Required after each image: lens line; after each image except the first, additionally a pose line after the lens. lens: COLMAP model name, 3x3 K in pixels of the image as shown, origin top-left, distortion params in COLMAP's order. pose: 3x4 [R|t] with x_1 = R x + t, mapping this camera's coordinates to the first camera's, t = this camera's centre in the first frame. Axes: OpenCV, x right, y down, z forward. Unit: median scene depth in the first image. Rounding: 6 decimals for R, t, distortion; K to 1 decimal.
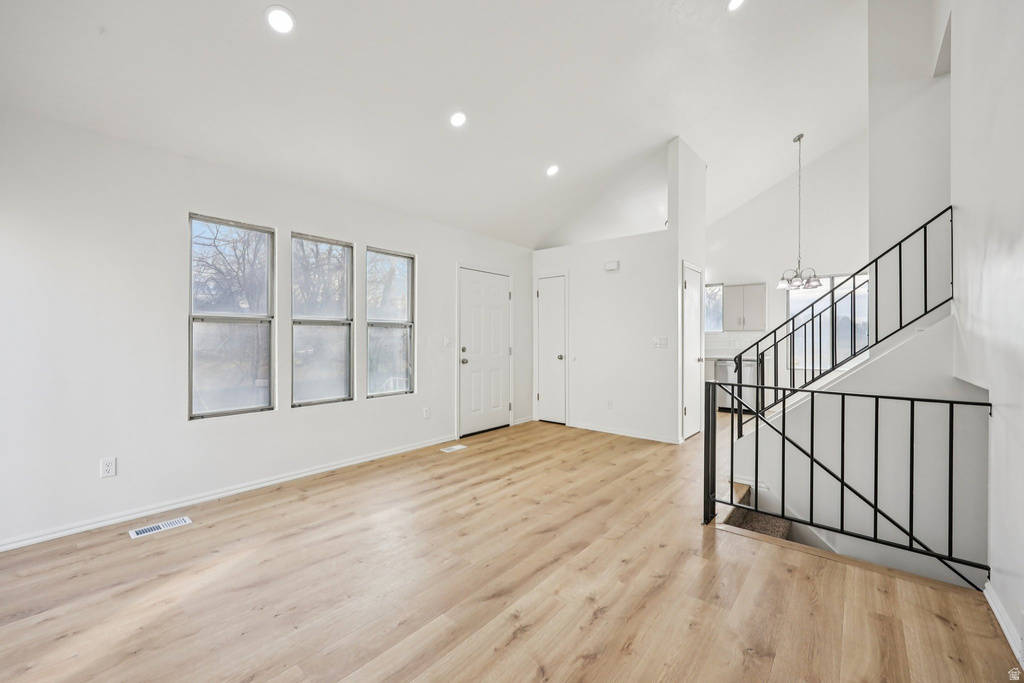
lens RADIAL K [[411.6, 0, 512.5], [0, 411.6, 339.8], [0, 0, 1]] dist [0.000452, 0.000289]
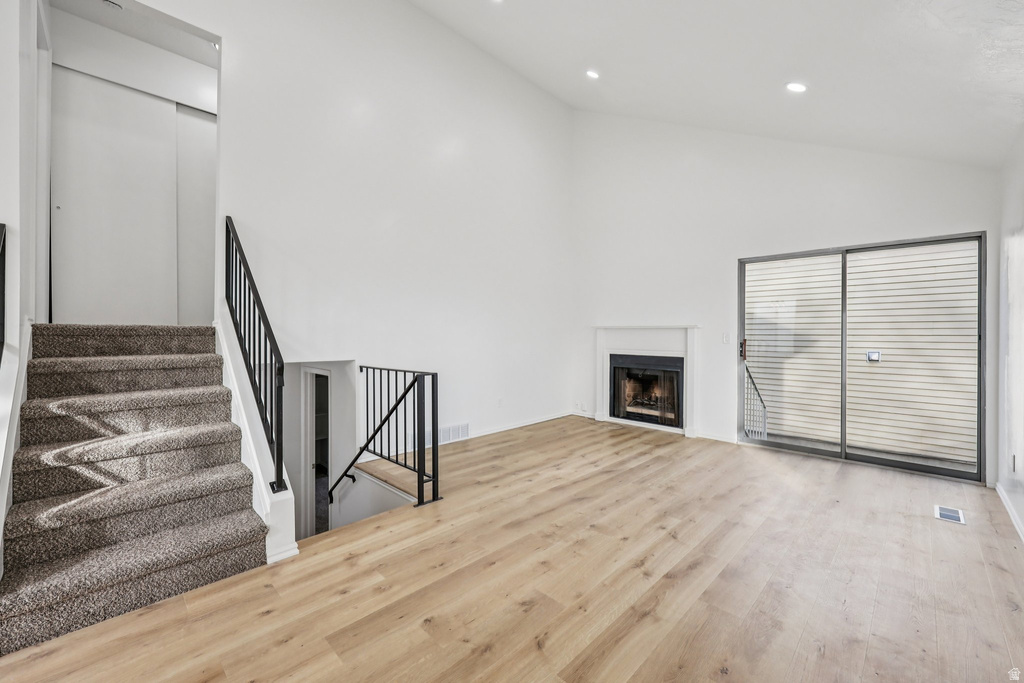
lens RADIAL K [[411.6, 0, 517.5], [0, 411.6, 333.8], [0, 0, 1]] dist [0.000452, 0.000289]
pose [[-0.997672, -0.005987, 0.067937, 0.157278], [-0.006212, 0.999976, -0.003101, -0.001143], [-0.067917, -0.003515, -0.997685, 1.817656]]
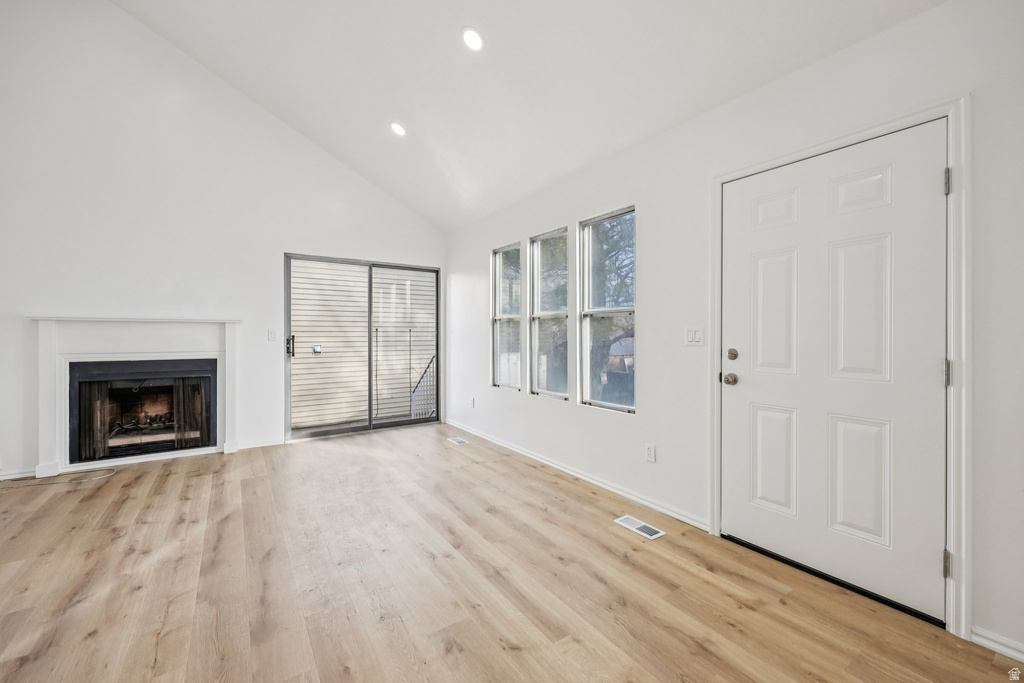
lens RADIAL K [[411.6, 0, 513.8], [0, 411.6, 341.4], [0, 0, 1]] dist [0.000452, 0.000289]
pose [[-0.262193, 0.018326, -0.964841, 0.642098], [-0.000607, 0.999816, 0.019155, 0.000259], [0.965015, 0.005608, -0.262134, 1.430593]]
